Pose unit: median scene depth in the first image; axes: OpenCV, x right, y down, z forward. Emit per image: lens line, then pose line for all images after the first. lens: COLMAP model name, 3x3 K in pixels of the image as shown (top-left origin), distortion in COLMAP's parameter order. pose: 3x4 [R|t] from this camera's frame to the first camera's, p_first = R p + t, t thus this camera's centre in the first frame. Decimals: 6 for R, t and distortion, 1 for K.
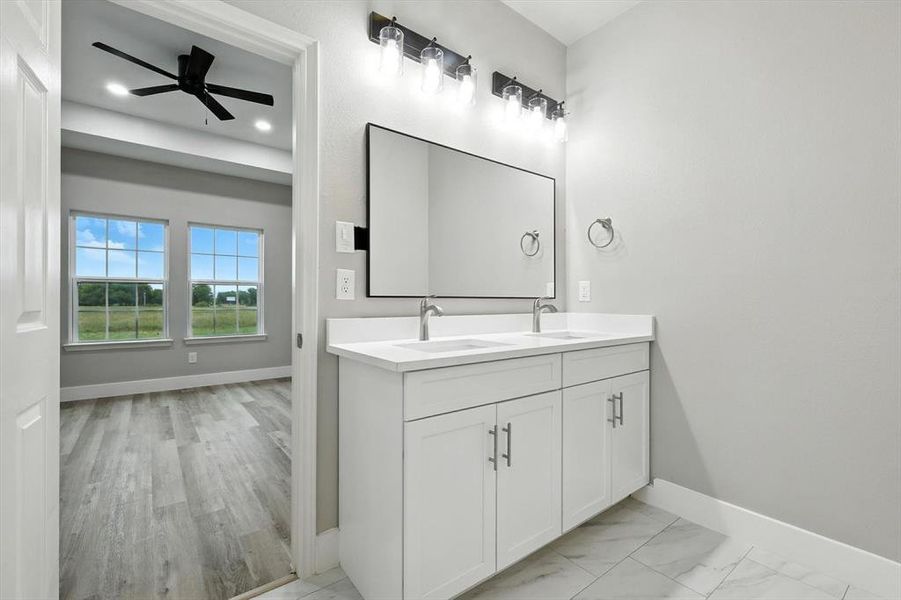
lens RADIAL K [[393.5, 0, 454.7], [0, 393.5, 301.2], [0, 0, 1]] dist [0.002602, -0.000093]
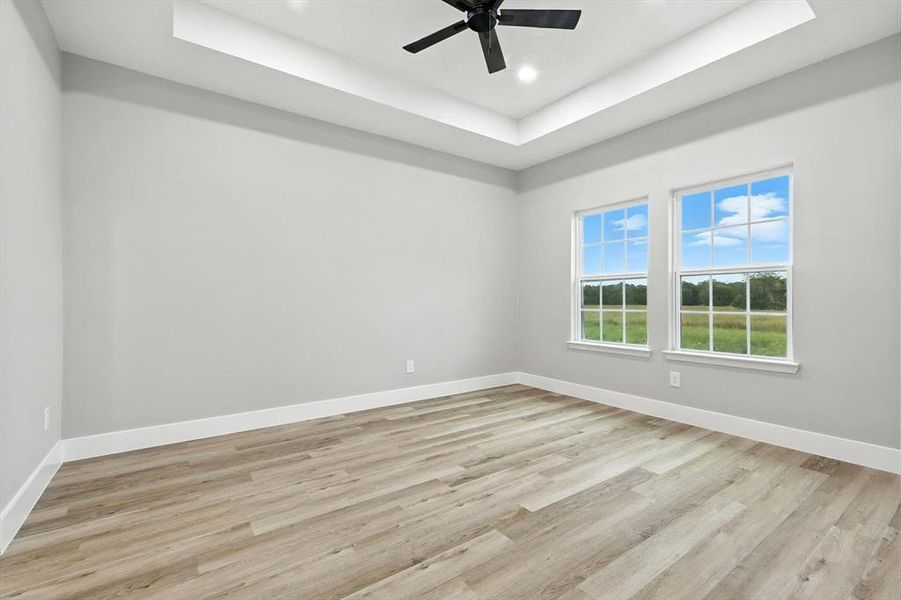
lens RADIAL K [[399.5, 0, 449.1], [0, 399.5, 304.6], [0, 0, 1]] dist [0.005378, 0.000239]
pose [[-0.032765, 0.009083, -0.999422, 0.073850], [0.003386, 0.999954, 0.008976, 0.001053], [0.999457, -0.003090, -0.032794, 0.652644]]
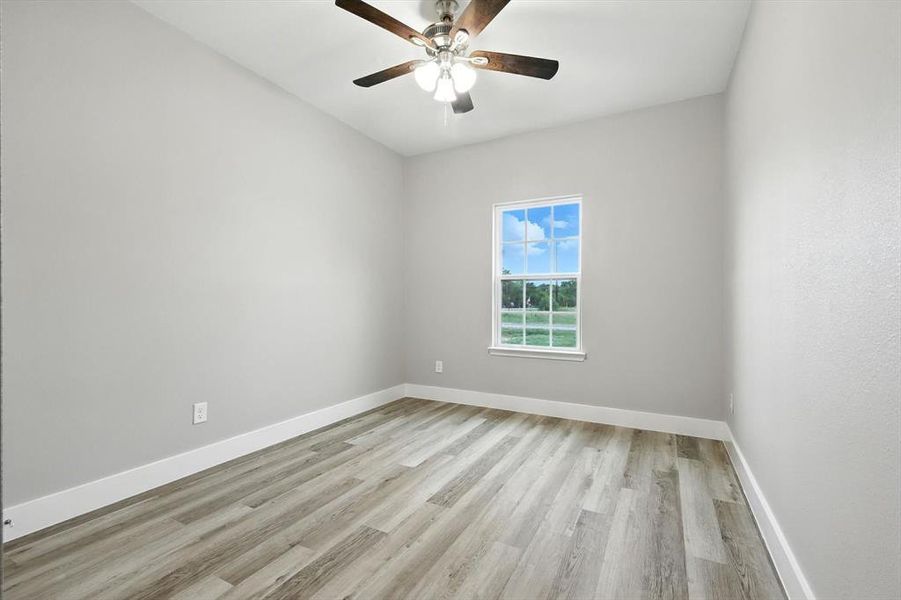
lens RADIAL K [[393.5, 0, 454.7], [0, 393.5, 301.2], [0, 0, 1]] dist [0.002602, -0.000093]
pose [[0.414473, -0.004321, -0.910051, 0.032961], [0.003820, 0.999988, -0.003008, 0.000968], [0.910053, -0.002230, 0.414485, 0.622258]]
